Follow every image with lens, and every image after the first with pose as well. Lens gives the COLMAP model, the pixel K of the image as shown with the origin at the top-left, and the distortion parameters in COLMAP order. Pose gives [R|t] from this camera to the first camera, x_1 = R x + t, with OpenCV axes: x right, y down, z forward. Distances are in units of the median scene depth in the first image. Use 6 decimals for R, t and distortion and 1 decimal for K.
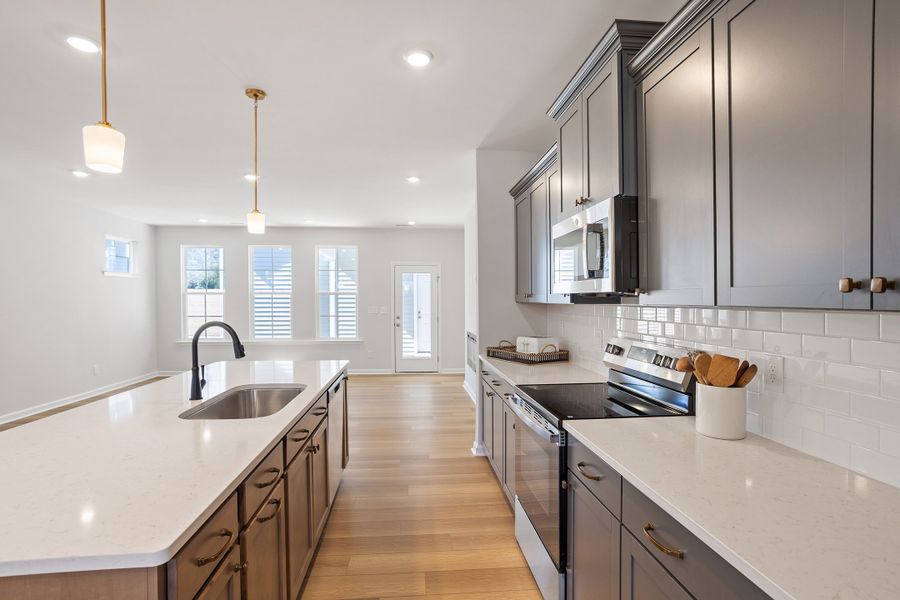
lens RADIAL K [[443.3, 0, 446.1], [0, 443.3, 295.3], [0, 0, 1]] dist [-0.005226, -0.000127]
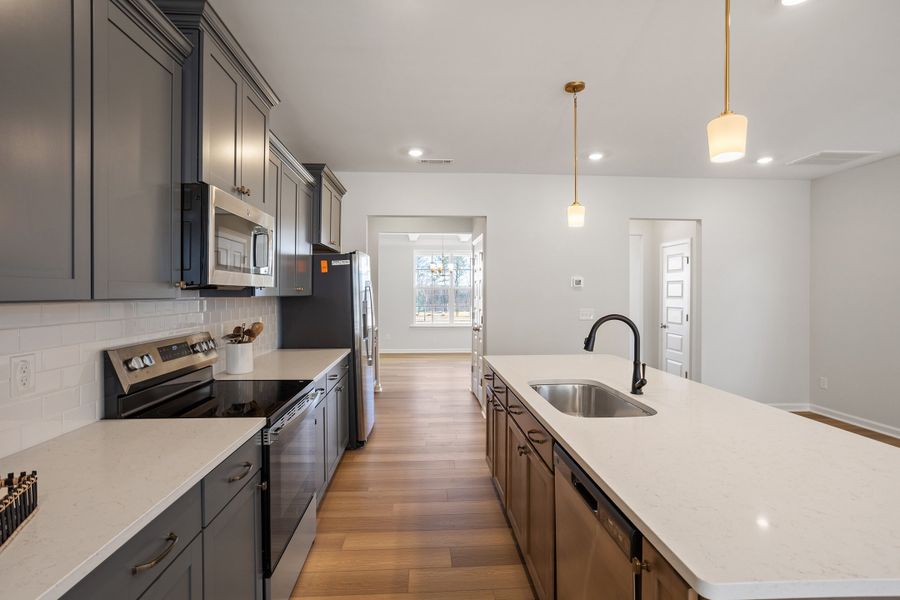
lens RADIAL K [[443.3, 0, 446.1], [0, 443.3, 295.3], [0, 0, 1]] dist [-0.005226, -0.000127]
pose [[-0.999382, -0.001023, 0.035127, -0.087722], [-0.001085, 0.999998, -0.001722, 0.008394], [-0.035125, -0.001759, -0.999381, 1.061180]]
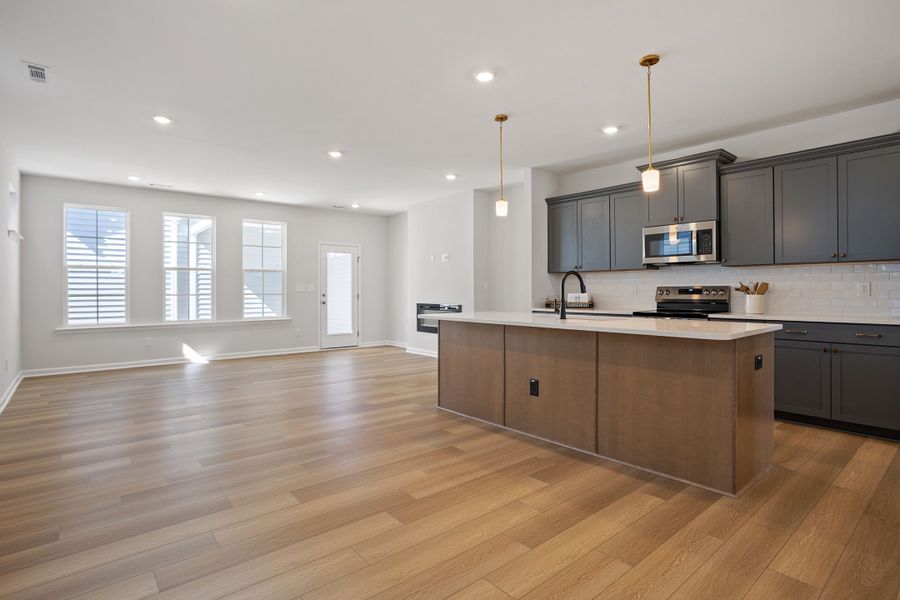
lens RADIAL K [[458.0, 0, 449.8], [0, 458.0, 286.3], [0, 0, 1]] dist [-0.035110, 0.025066]
pose [[0.810326, 0.004494, 0.585963, -0.980469], [-0.003032, 0.999989, -0.003476, 0.063989], [-0.585972, 0.001040, 0.810331, -0.064197]]
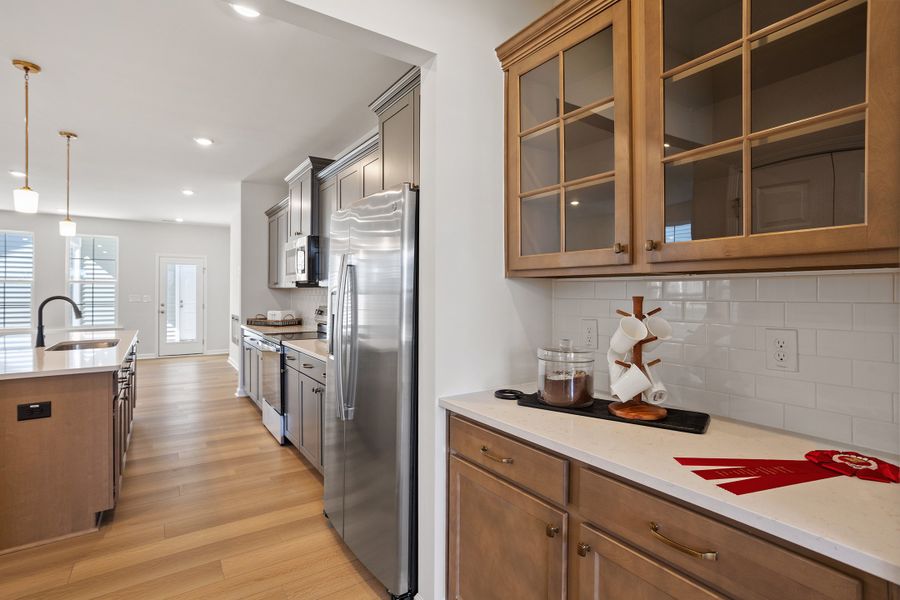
lens RADIAL K [[440.5, 0, 448.9], [0, 440.5, 280.9], [0, 0, 1]] dist [-0.067814, 0.028852]
pose [[0.871520, 0.011892, 0.490216, -0.027478], [-0.003682, 0.999836, -0.017707, 0.013681], [-0.490347, 0.013627, 0.871421, -0.516899]]
